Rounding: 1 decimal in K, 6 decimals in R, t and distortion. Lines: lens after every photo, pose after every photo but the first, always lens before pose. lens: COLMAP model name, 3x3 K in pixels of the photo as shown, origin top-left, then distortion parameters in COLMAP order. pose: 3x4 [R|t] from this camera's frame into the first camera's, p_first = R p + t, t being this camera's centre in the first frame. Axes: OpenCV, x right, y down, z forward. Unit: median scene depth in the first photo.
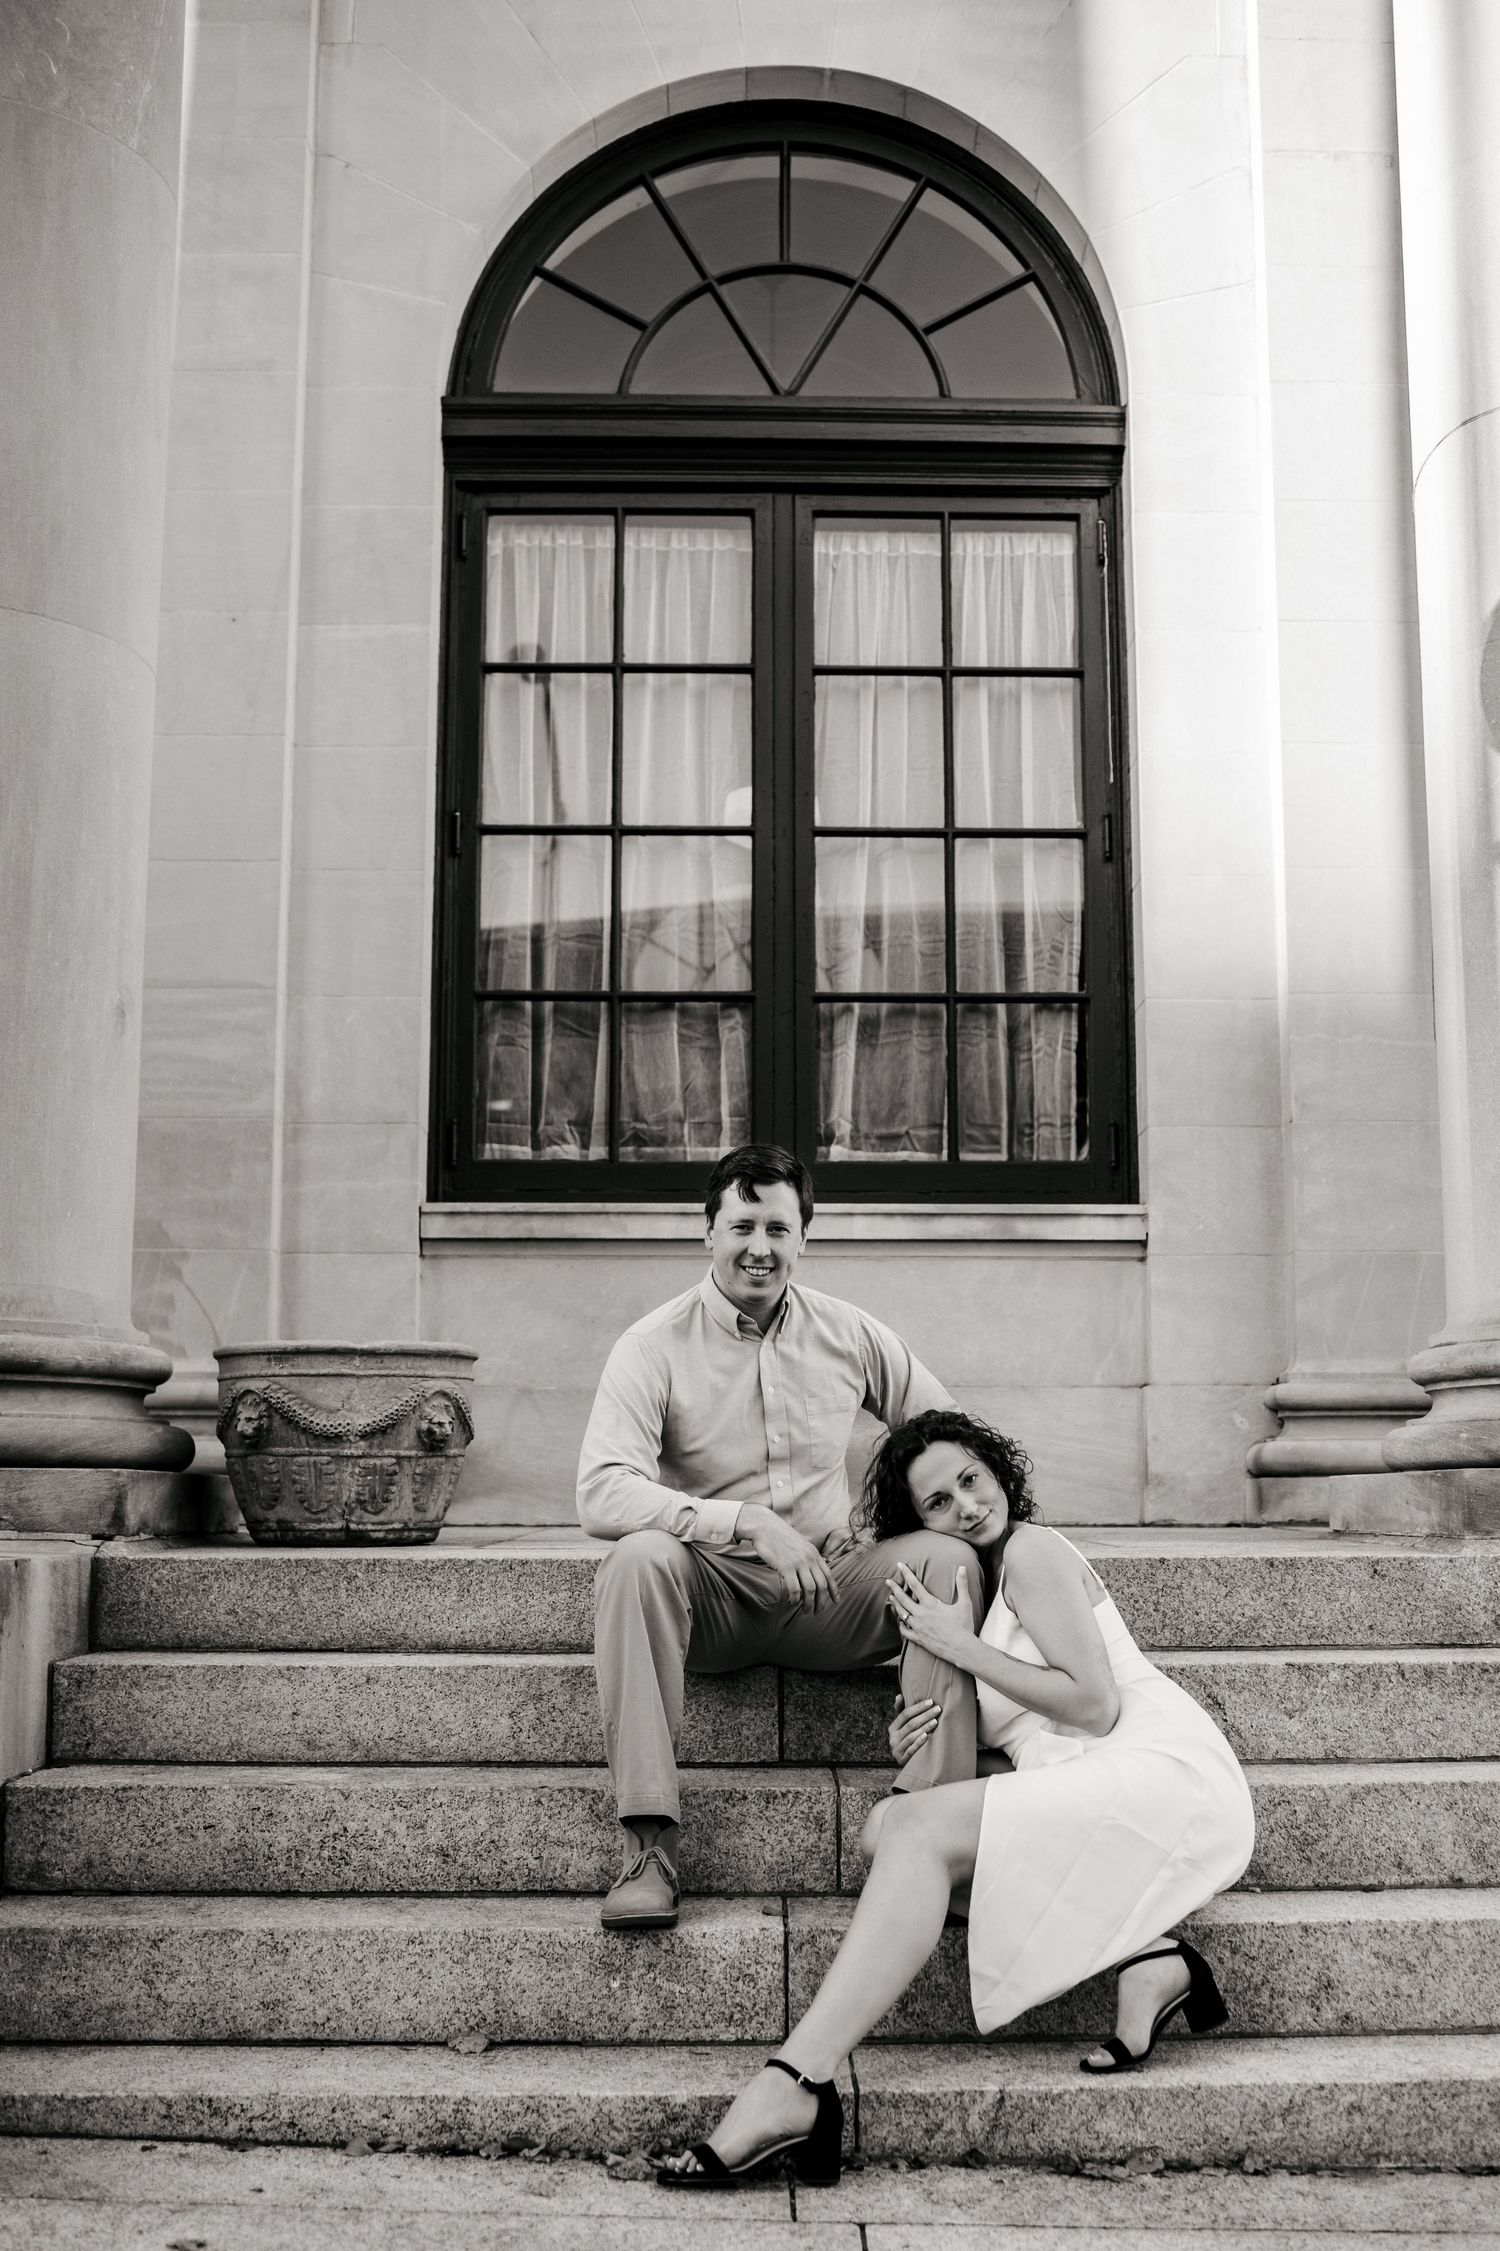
lens RADIAL K [[2510.8, 0, 750.0], [0, 2510.8, 1125.5], [0, 0, 1]] dist [-0.070845, 0.056973]
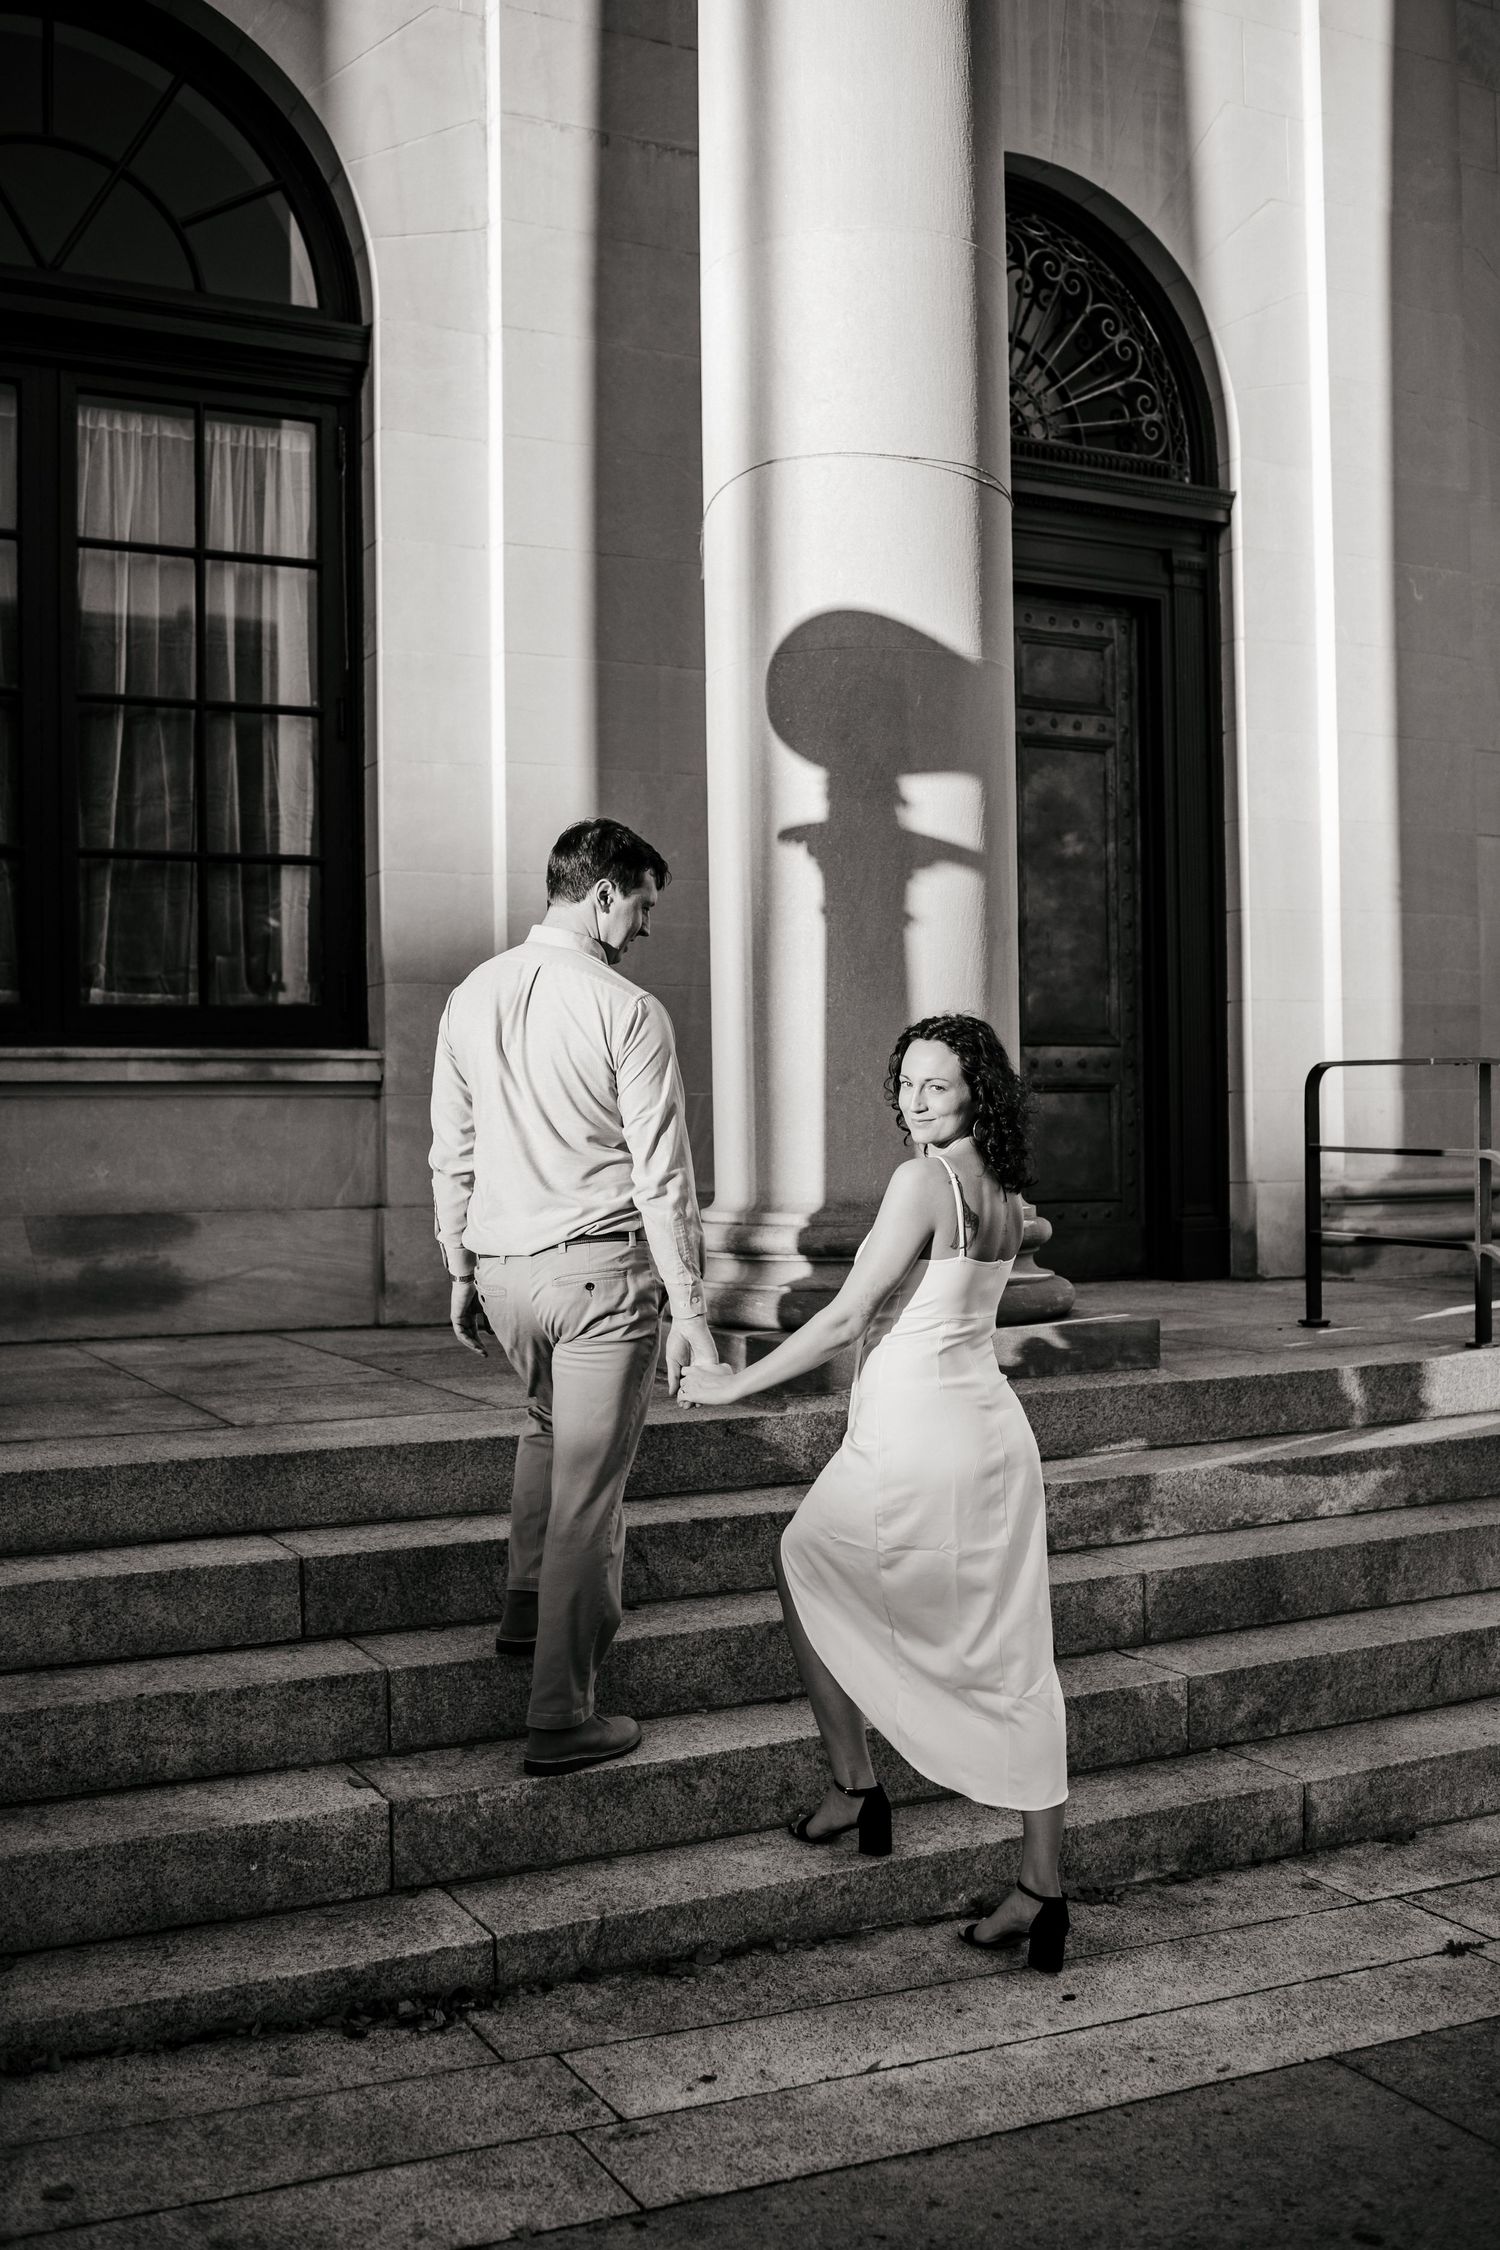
lens RADIAL K [[2229.4, 0, 750.0], [0, 2229.4, 1125.0], [0, 0, 1]] dist [-0.087164, 0.090667]
pose [[0.901800, -0.007712, 0.432086, -0.134845], [-0.047951, 0.991881, 0.117781, -0.064685], [-0.429486, -0.126934, 0.894108, 0.003839]]
